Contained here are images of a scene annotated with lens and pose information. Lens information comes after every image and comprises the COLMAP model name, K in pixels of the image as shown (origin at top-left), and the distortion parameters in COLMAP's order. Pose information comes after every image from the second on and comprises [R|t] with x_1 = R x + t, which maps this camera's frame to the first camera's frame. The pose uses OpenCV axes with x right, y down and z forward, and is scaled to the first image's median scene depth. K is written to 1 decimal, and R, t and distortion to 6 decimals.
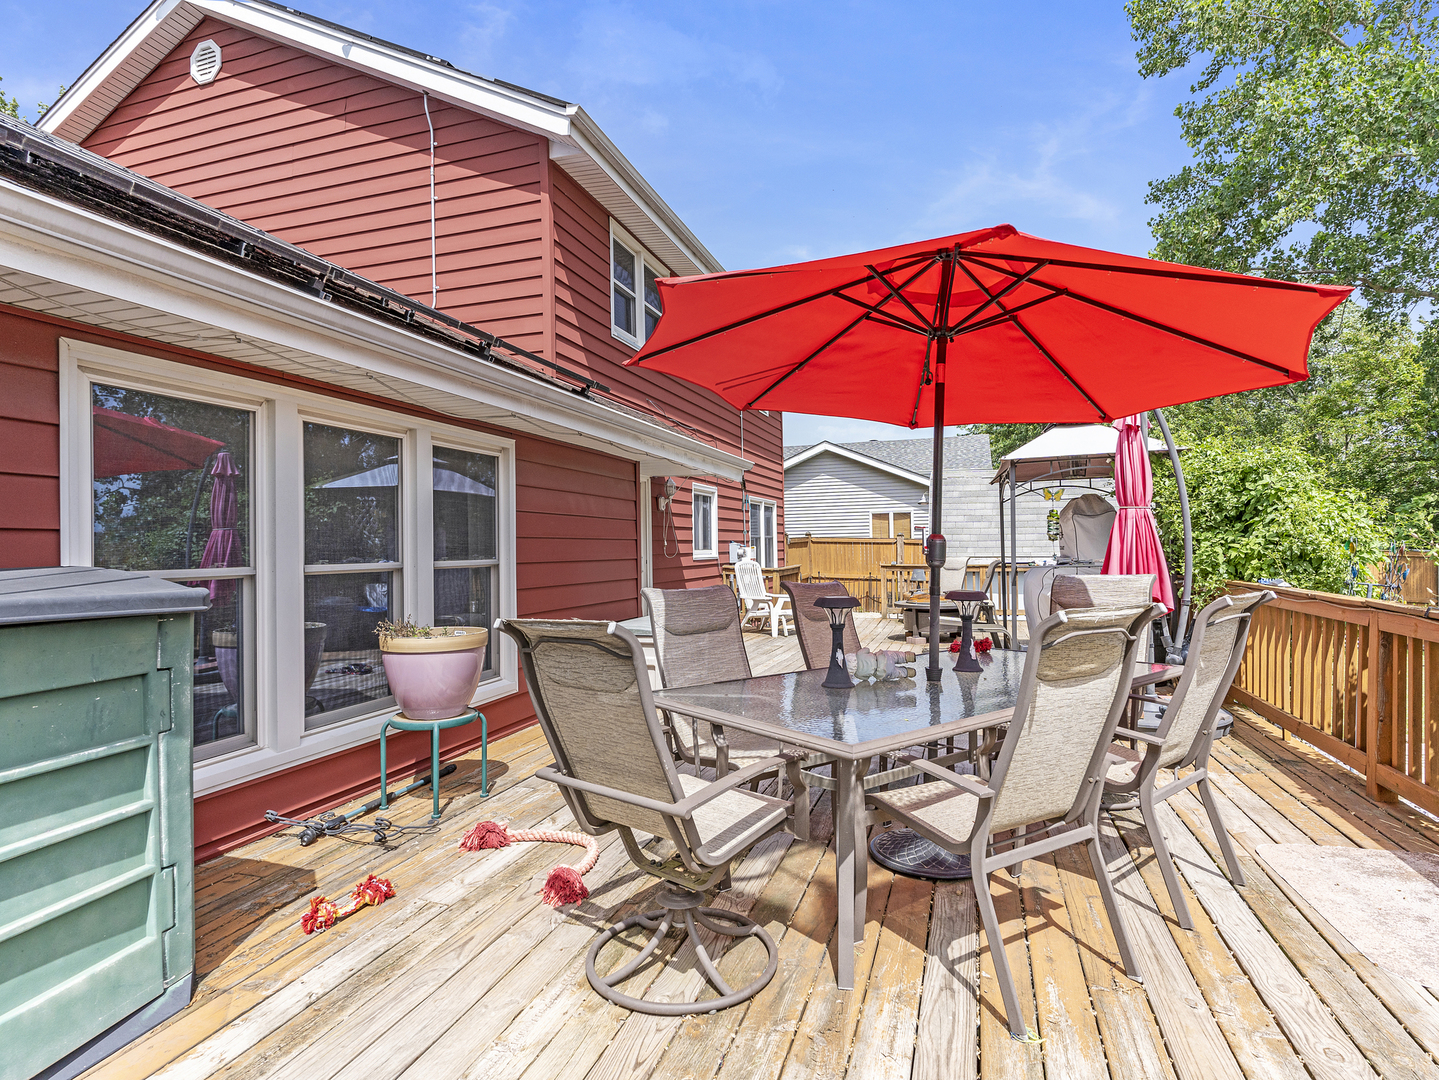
lens RADIAL K [[813.3, 0, 764.0], [0, 813.3, 543.2], [0, 0, 1]] dist [0.007908, -0.002470]
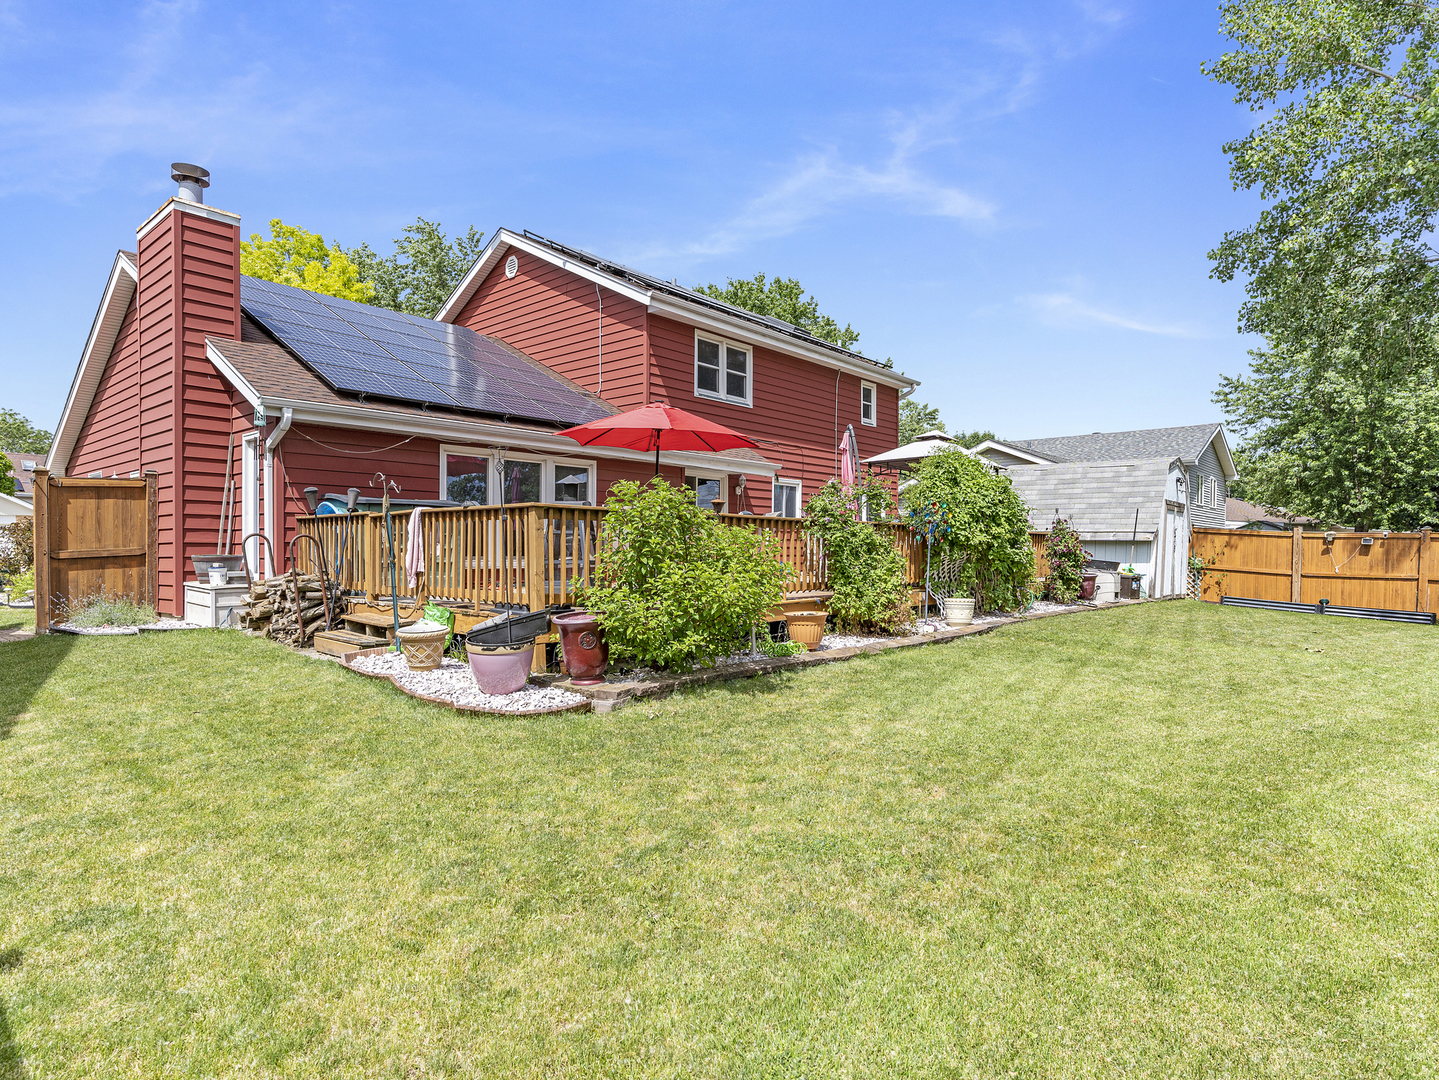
lens RADIAL K [[806.4, 0, 719.2], [0, 806.4, 546.0], [0, 0, 1]] dist [-0.003906, 0.000852]
pose [[0.920129, 0.015554, -0.391307, 0.554881], [-0.013535, 0.999877, 0.007919, 0.059547], [0.391382, -0.001990, 0.920226, -0.599185]]
